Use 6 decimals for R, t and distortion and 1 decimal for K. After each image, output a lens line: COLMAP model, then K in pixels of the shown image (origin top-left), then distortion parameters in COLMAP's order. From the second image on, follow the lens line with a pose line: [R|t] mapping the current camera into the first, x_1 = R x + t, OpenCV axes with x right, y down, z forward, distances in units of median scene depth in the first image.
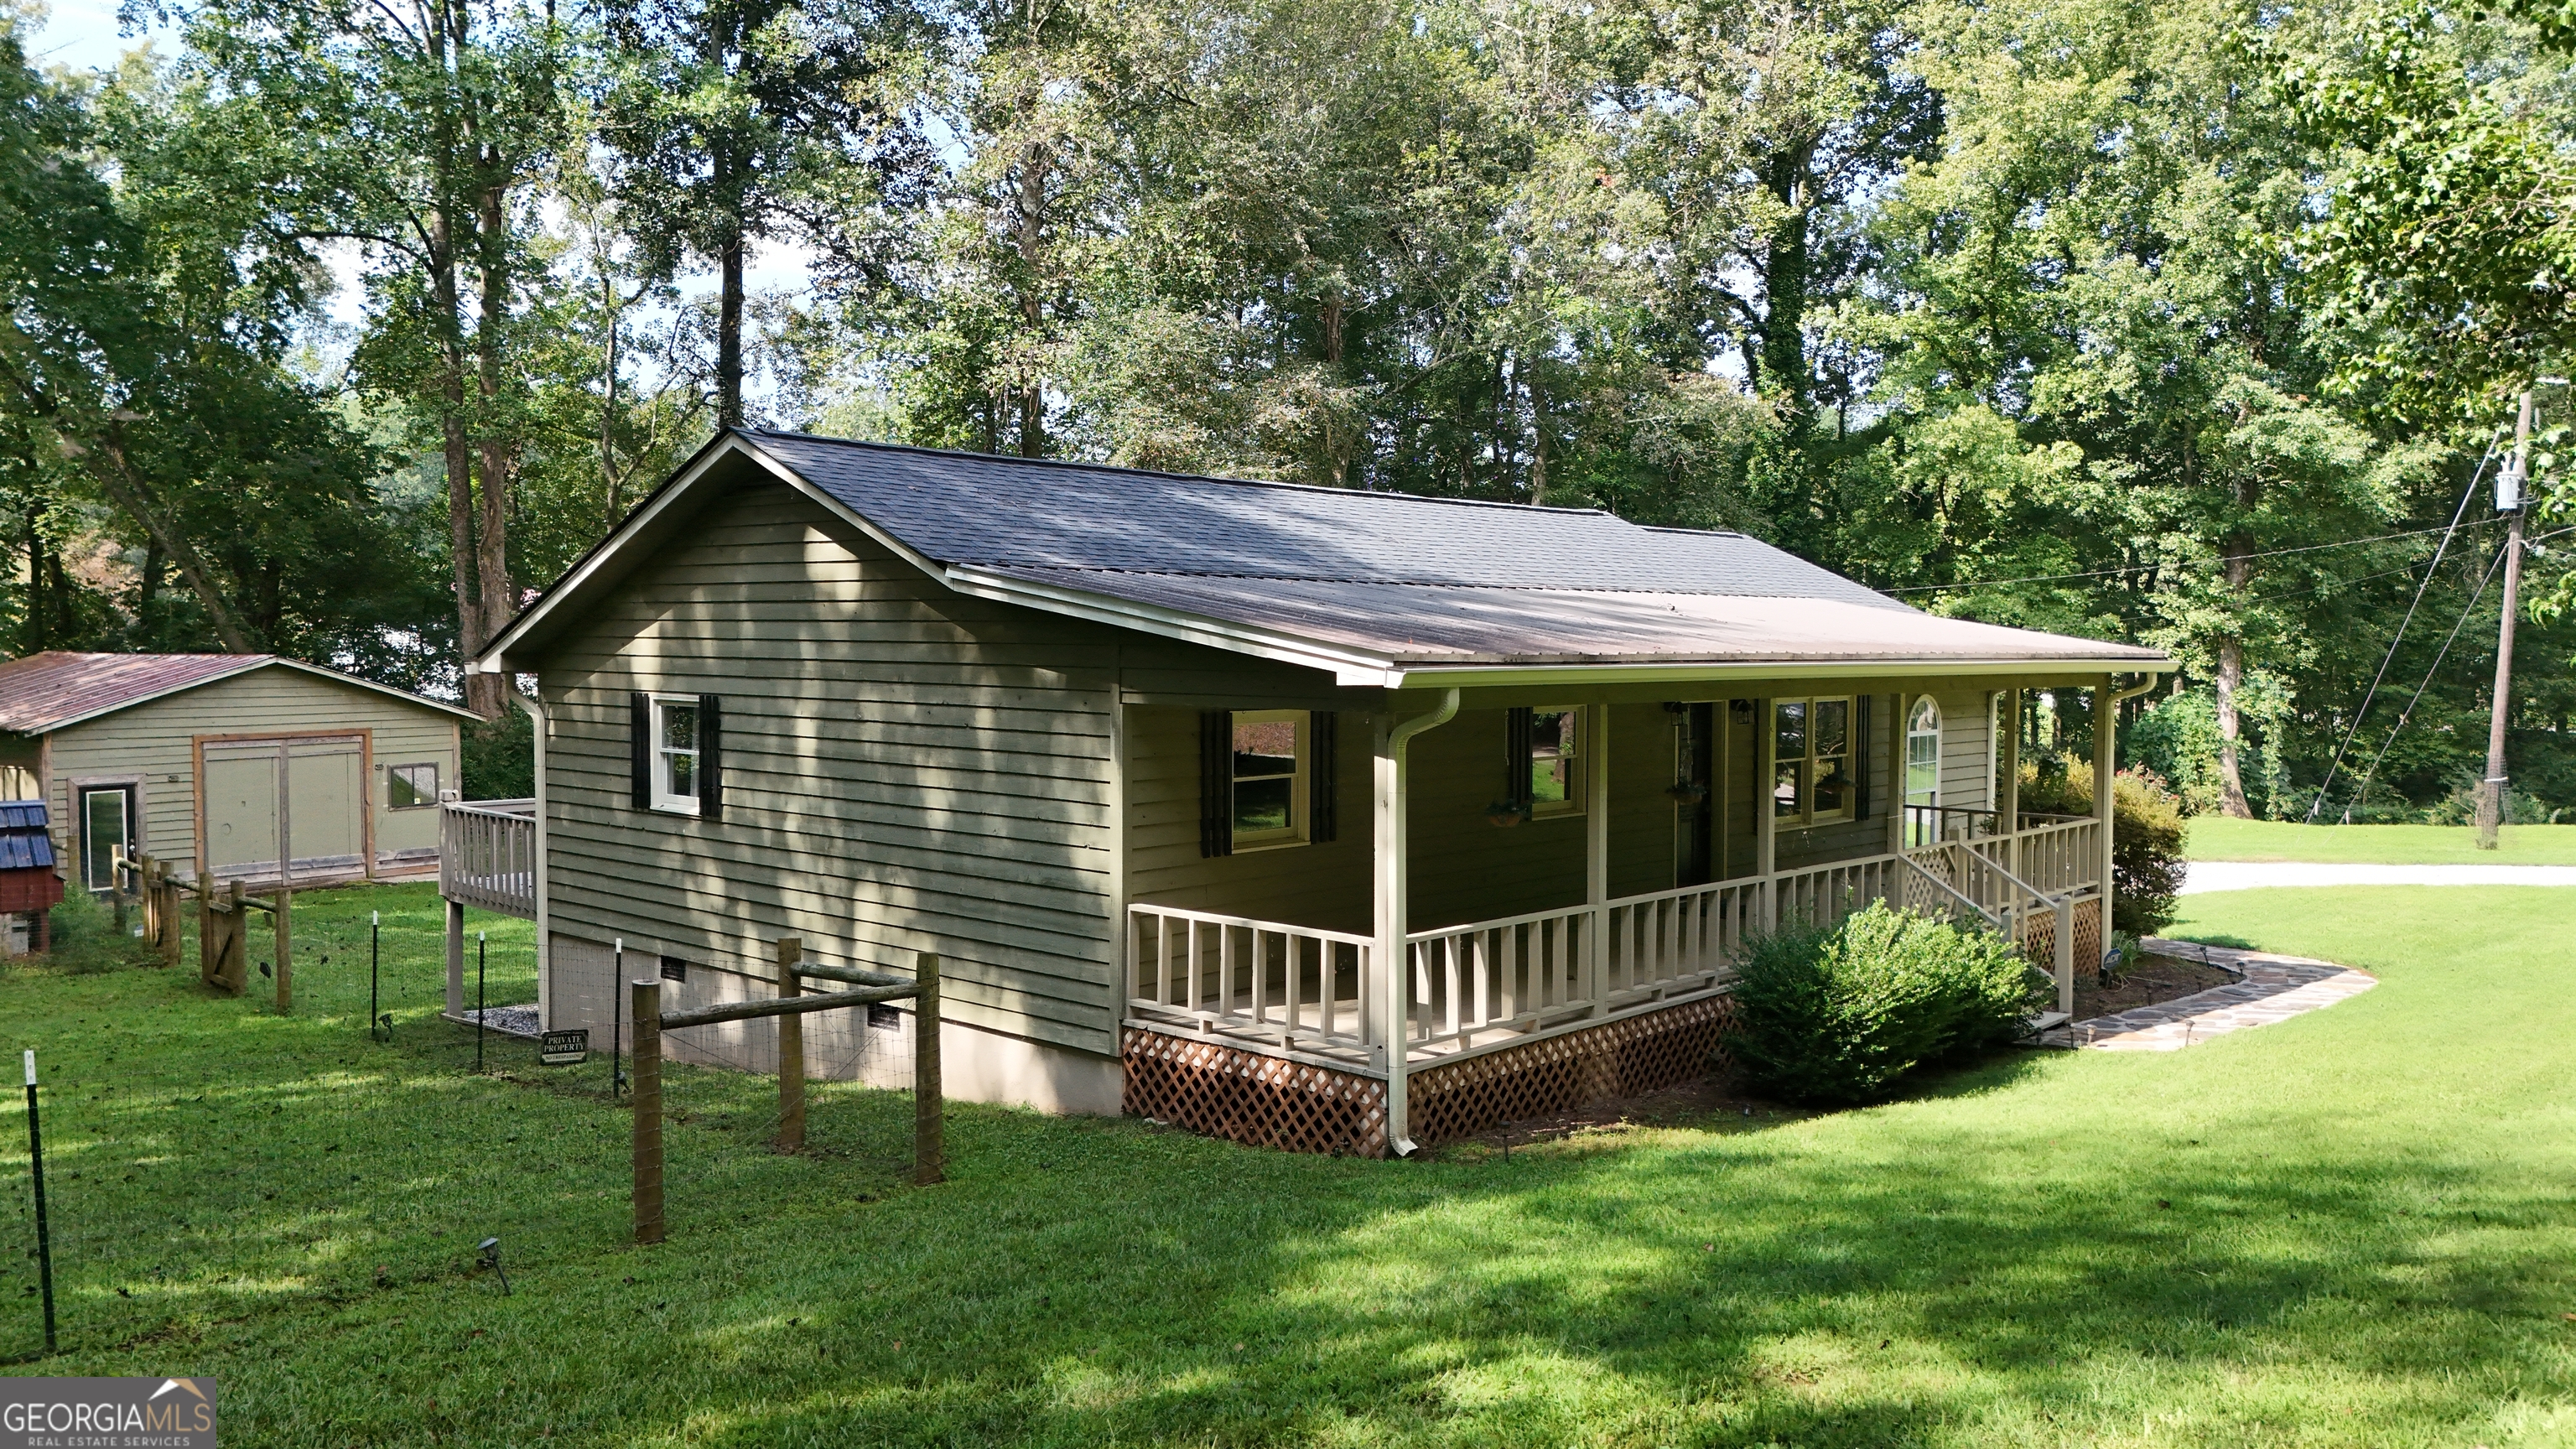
lens RADIAL K [[1905.8, 0, 1298.6], [0, 1905.8, 719.9], [0, 0, 1]] dist [0.078661, -0.077621]
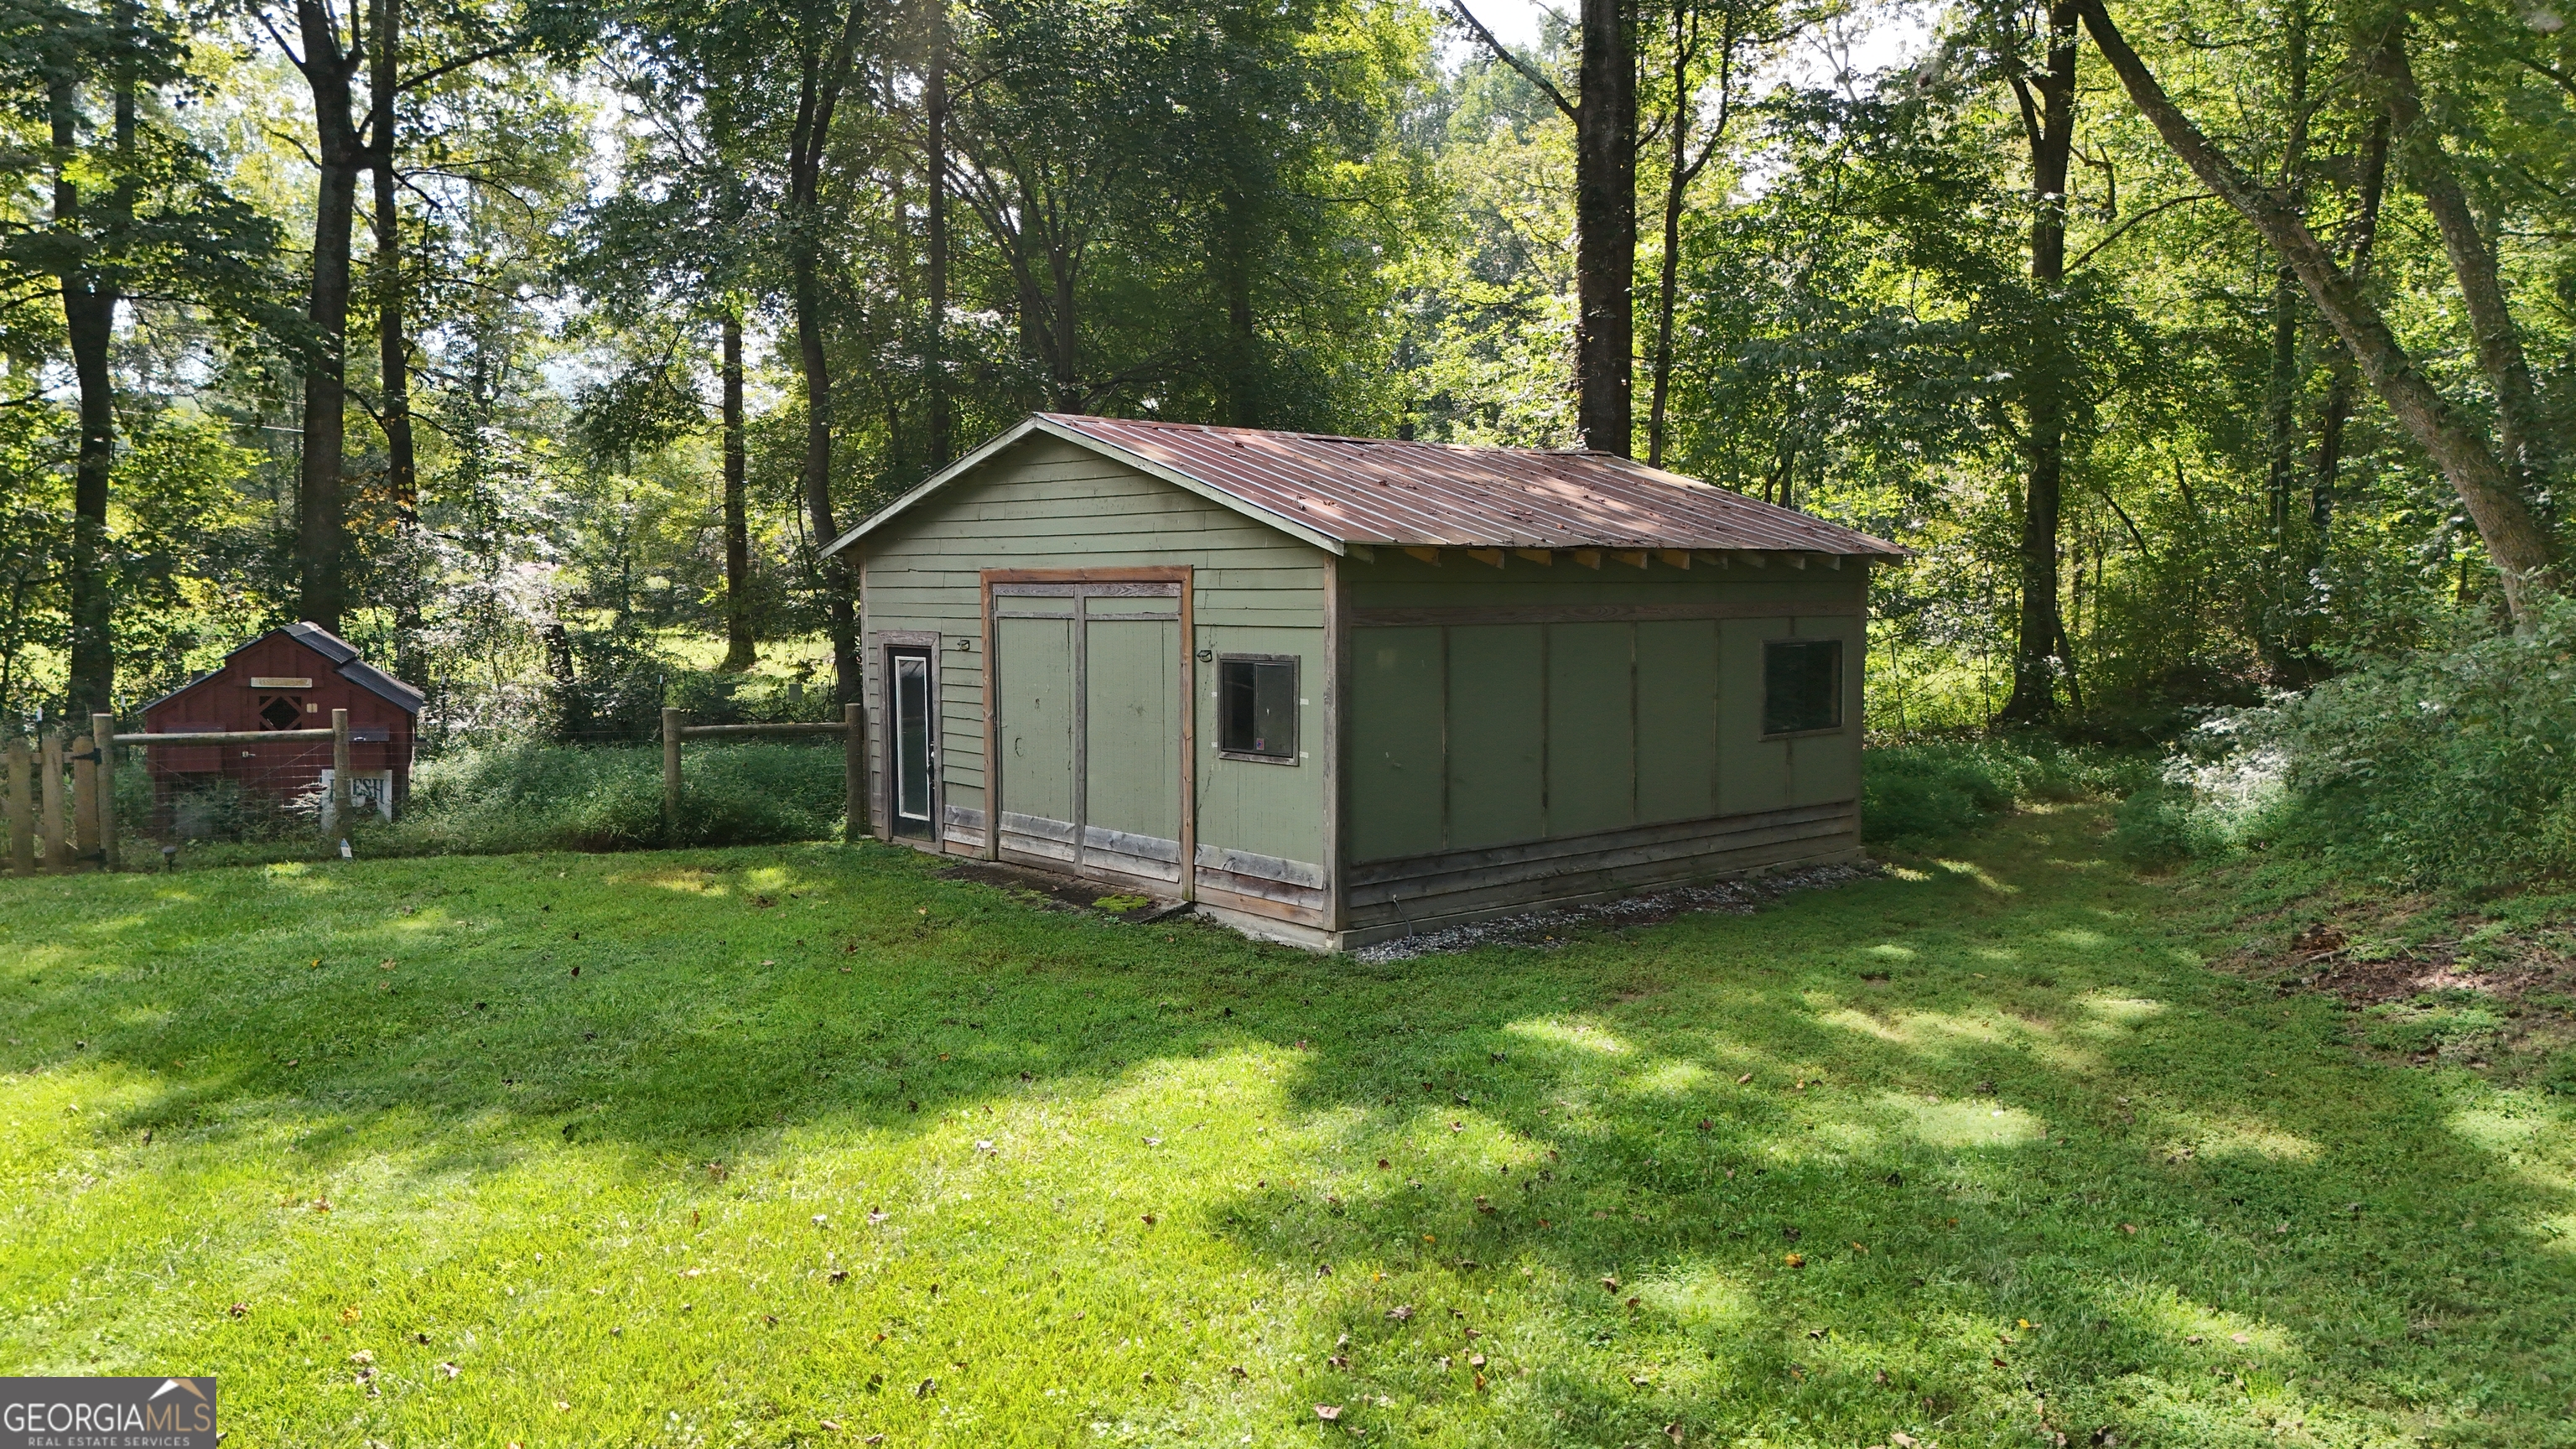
lens RADIAL K [[1895.7, 0, 1294.7], [0, 1895.7, 721.1], [0, 0, 1]] dist [0.116857, -0.116689]
pose [[-0.281202, 0.051318, -0.958276, -0.082342], [-0.051480, 0.996325, 0.068462, 0.011385], [0.958267, 0.068583, -0.277527, 1.546817]]
